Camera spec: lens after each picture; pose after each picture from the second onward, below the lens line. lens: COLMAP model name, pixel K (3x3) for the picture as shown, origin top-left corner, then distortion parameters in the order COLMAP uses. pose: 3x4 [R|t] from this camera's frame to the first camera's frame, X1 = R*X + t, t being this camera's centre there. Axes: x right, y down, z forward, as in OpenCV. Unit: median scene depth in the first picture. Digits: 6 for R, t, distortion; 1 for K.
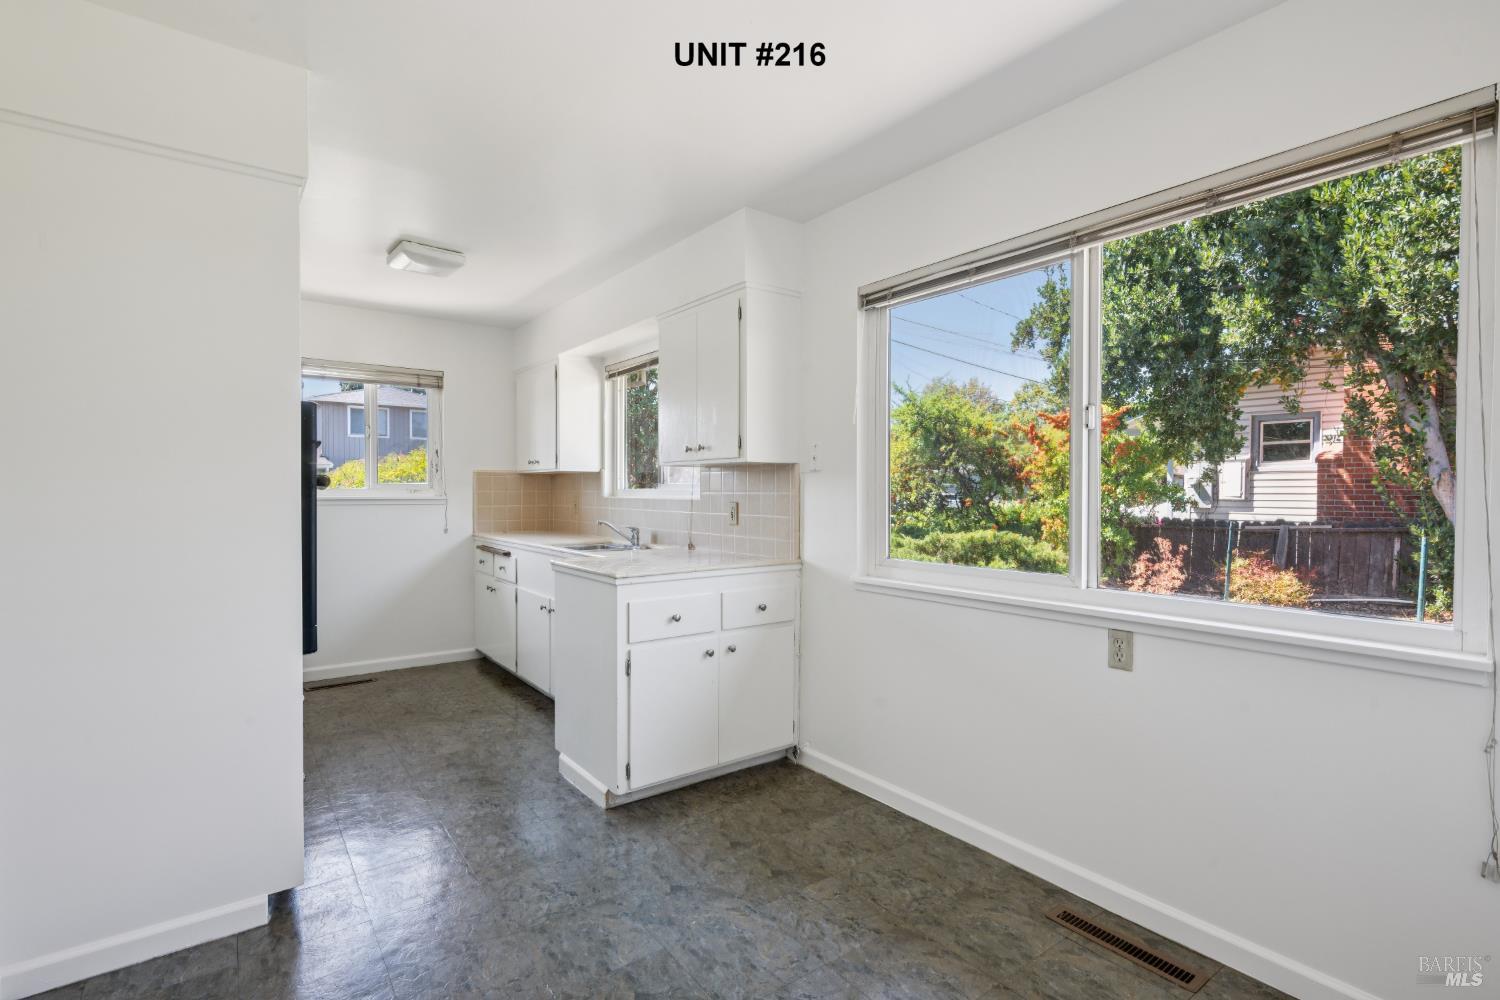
lens RADIAL K [[692.3, 0, 750.0], [0, 692.3, 500.0], [0, 0, 1]] dist [0.001280, 0.000627]
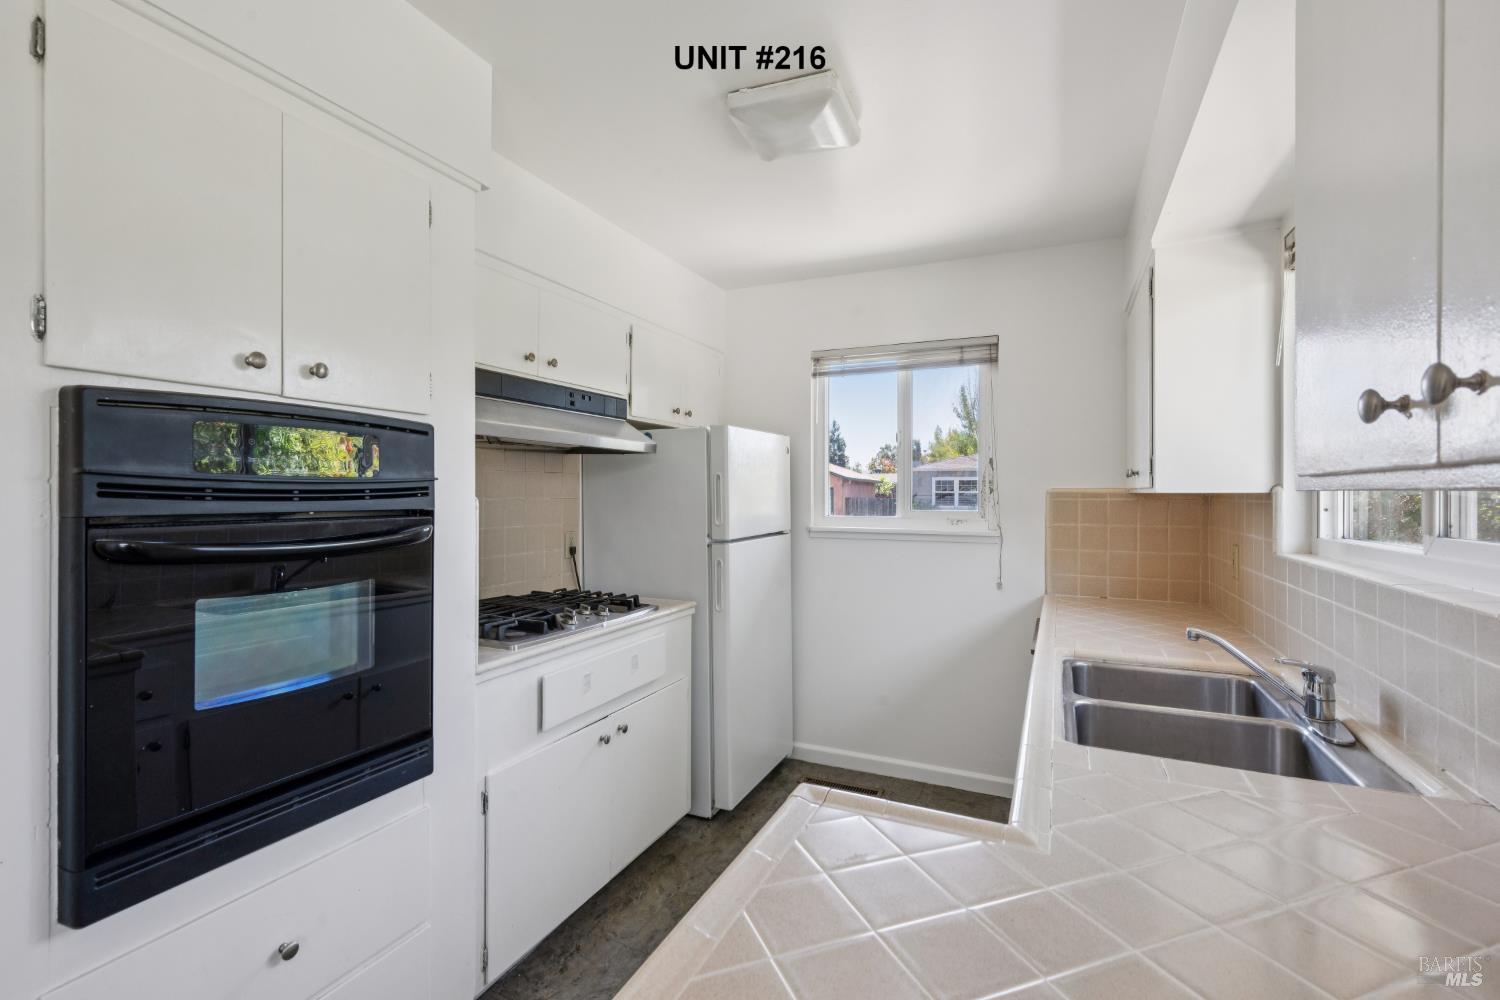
lens RADIAL K [[673.4, 0, 751.8], [0, 673.4, 495.8], [0, 0, 1]] dist [0.003249, 0.000405]
pose [[0.480284, -0.000164, -0.877113, -0.009777], [-0.013503, 0.999880, -0.007581, -0.030562], [0.877009, 0.015484, 0.480224, 0.511893]]
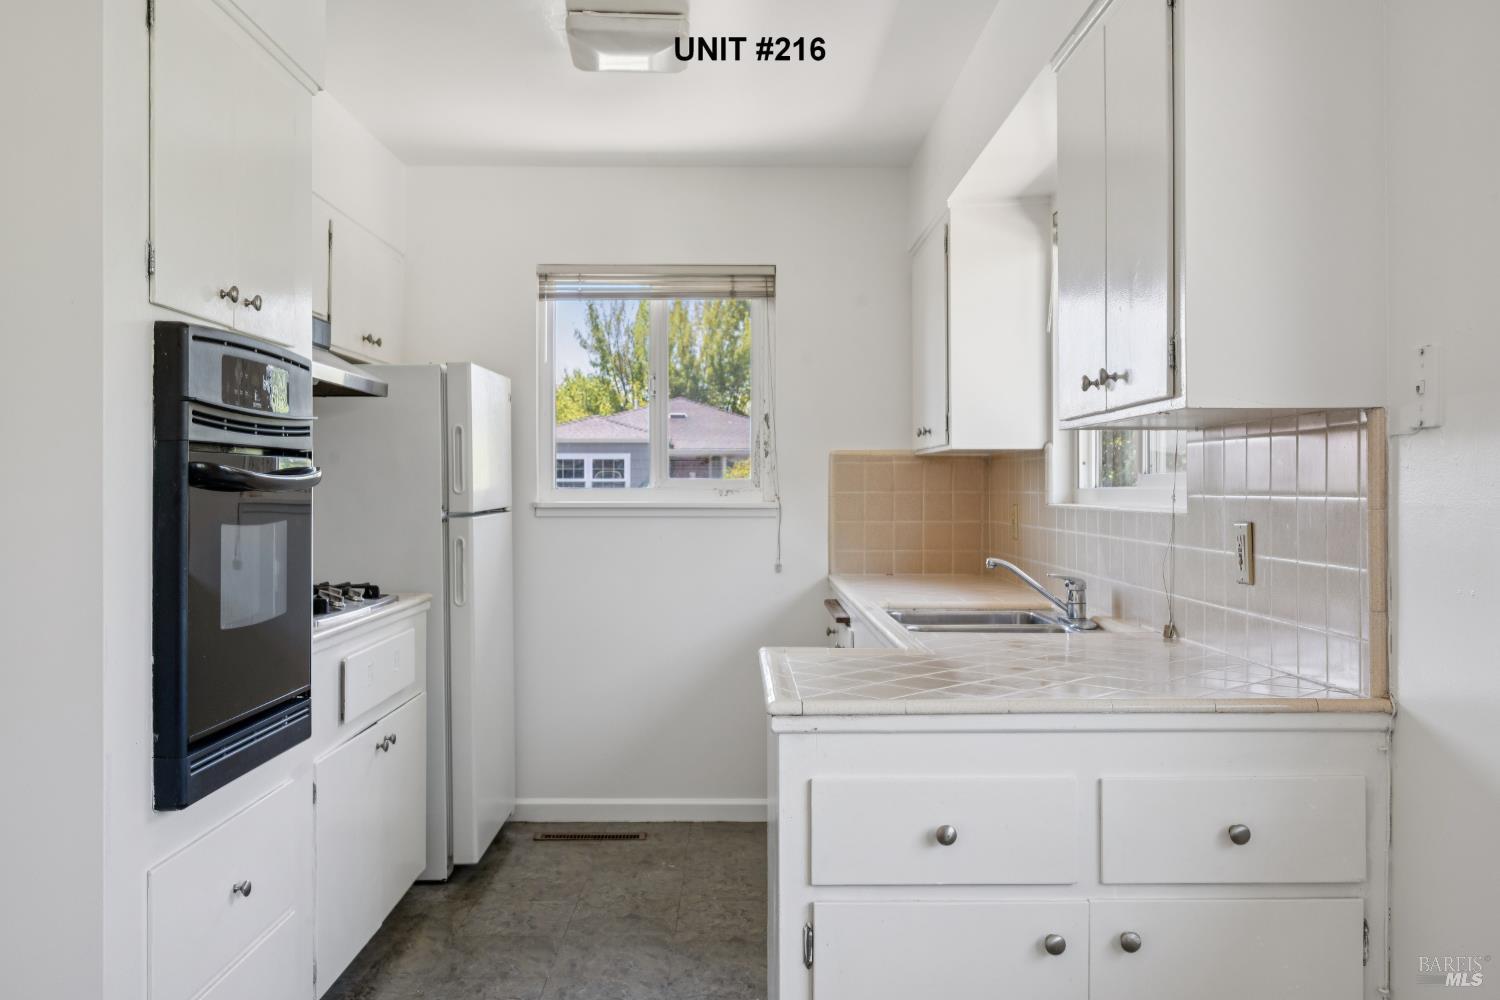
lens RADIAL K [[1280.1, 0, 752.3], [0, 1280.1, 491.3], [0, 0, 1]] dist [-0.011245, -0.007738]
pose [[0.805605, -0.002948, -0.592445, 0.118435], [-0.004447, 0.999929, -0.011022, -0.003073], [0.592436, 0.011514, 0.805535, 0.211851]]
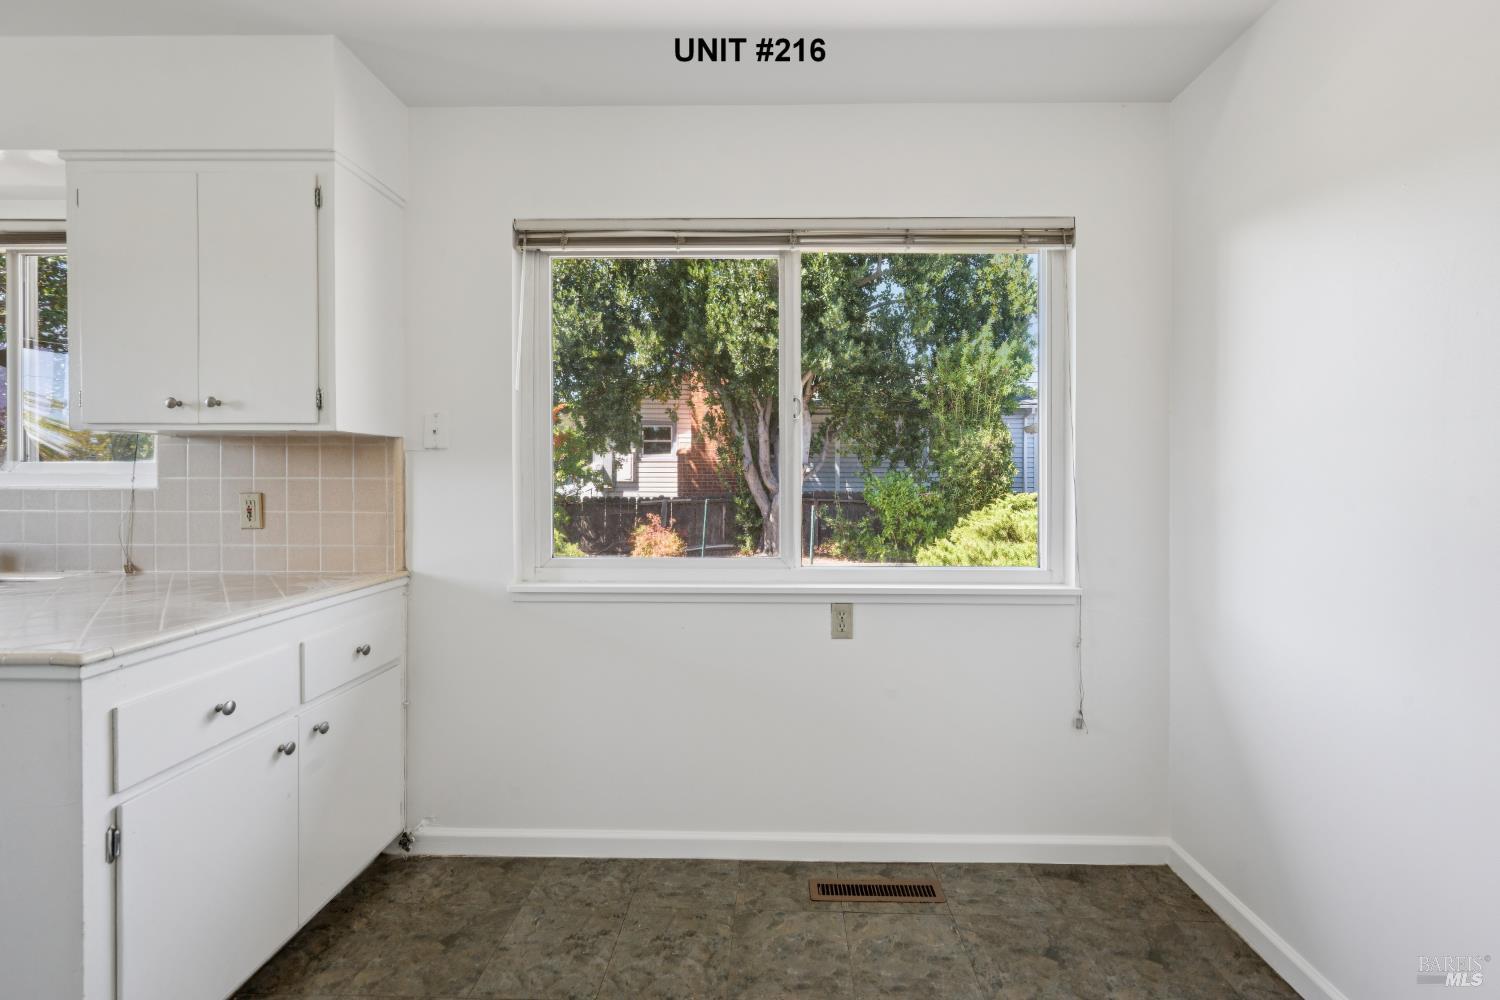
lens RADIAL K [[592.8, 0, 757.0], [0, 592.8, 480.2], [0, 0, 1]] dist [0.000557, -0.000030]
pose [[0.619791, -0.004477, 0.784754, -0.116822], [0.007212, 0.999974, 0.000009, -0.003692], [-0.784734, 0.005654, 0.619807, 0.208090]]
